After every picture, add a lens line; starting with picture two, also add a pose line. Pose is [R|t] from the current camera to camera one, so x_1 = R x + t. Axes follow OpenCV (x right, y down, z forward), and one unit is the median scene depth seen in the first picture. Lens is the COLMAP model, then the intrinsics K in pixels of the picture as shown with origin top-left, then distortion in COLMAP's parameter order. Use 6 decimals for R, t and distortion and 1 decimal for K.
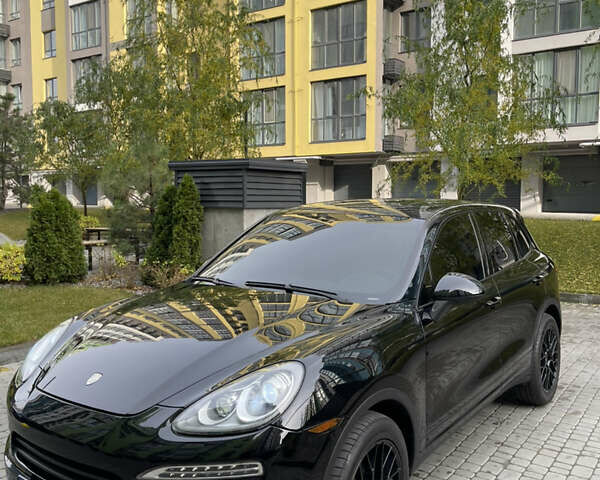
lens RADIAL K [[595.4, 0, 303.4], [0, 595.4, 232.1], [0, 0, 1]] dist [0.026793, -0.004981]
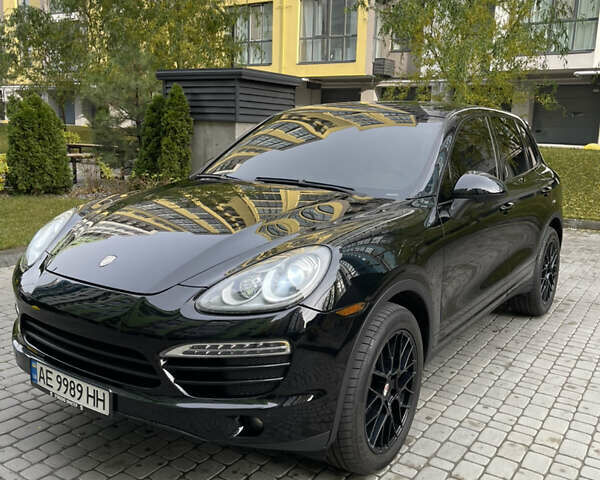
lens RADIAL K [[598.1, 0, 302.5], [0, 598.1, 238.0], [0, 0, 1]] dist [0.018901, 0.001176]
pose [[0.999182, 0.023052, 0.033217, -0.034002], [-0.027042, 0.991768, 0.125163, 0.038585], [-0.030058, -0.125959, 0.991580, 0.021757]]
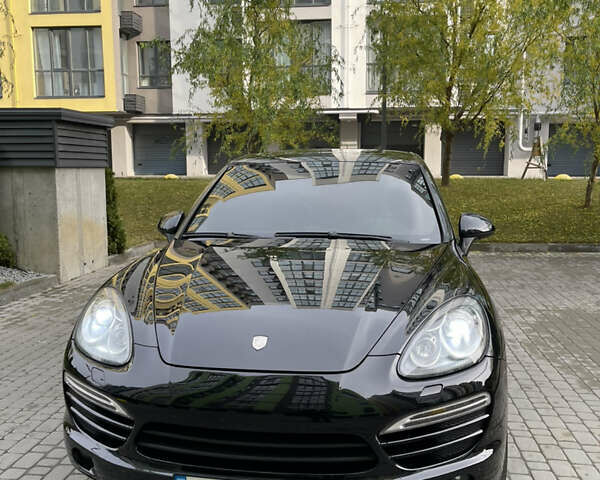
lens RADIAL K [[598.1, 0, 302.5], [0, 598.1, 238.0], [0, 0, 1]] dist [0.018901, 0.001176]
pose [[0.883879, -0.058063, 0.464097, -0.325151], [0.027625, 0.997013, 0.072122, 0.016540], [-0.466899, -0.050926, 0.882843, 0.105151]]
